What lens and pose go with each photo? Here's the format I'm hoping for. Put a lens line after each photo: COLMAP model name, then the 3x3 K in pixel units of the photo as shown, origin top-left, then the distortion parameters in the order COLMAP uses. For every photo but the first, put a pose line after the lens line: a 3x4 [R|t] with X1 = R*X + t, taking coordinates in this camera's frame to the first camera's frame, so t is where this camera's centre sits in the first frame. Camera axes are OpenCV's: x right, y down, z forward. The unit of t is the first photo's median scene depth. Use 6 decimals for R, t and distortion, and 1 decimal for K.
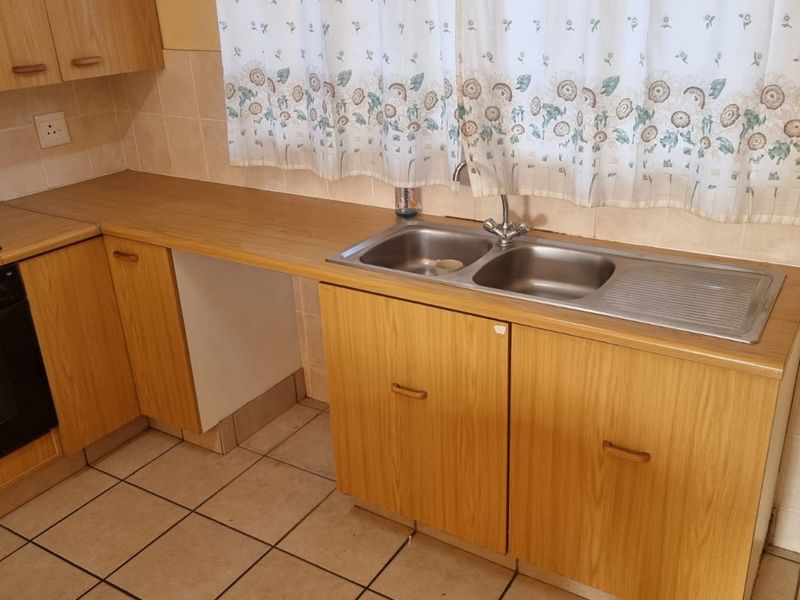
lens RADIAL K [[754.9, 0, 421.5], [0, 754.9, 304.9], [0, 0, 1]] dist [0.047232, 0.000000]
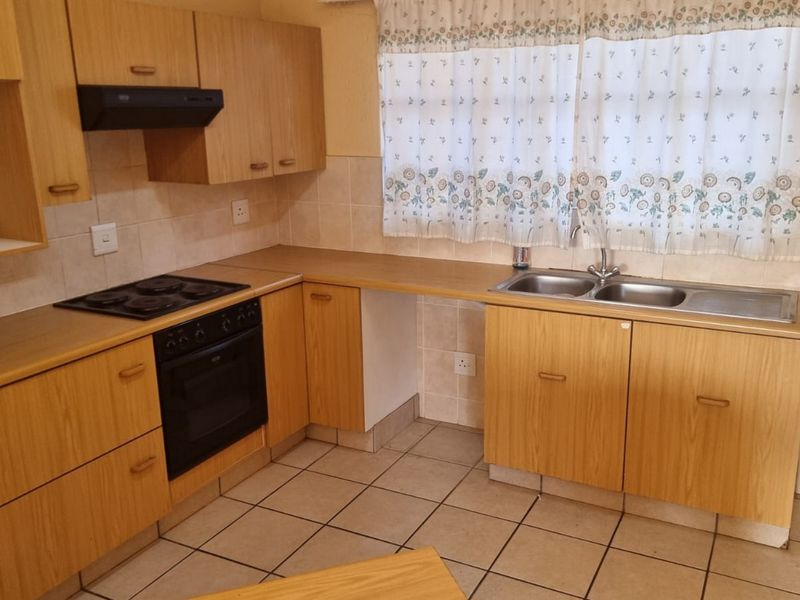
lens RADIAL K [[754.9, 0, 420.8], [0, 754.9, 306.7], [0, 0, 1]] dist [0.047232, 0.000000]
pose [[0.996658, 0.000990, 0.081676, -0.374136], [0.011399, 0.988456, -0.151076, 0.190360], [-0.080883, 0.151502, 0.985142, -0.423501]]
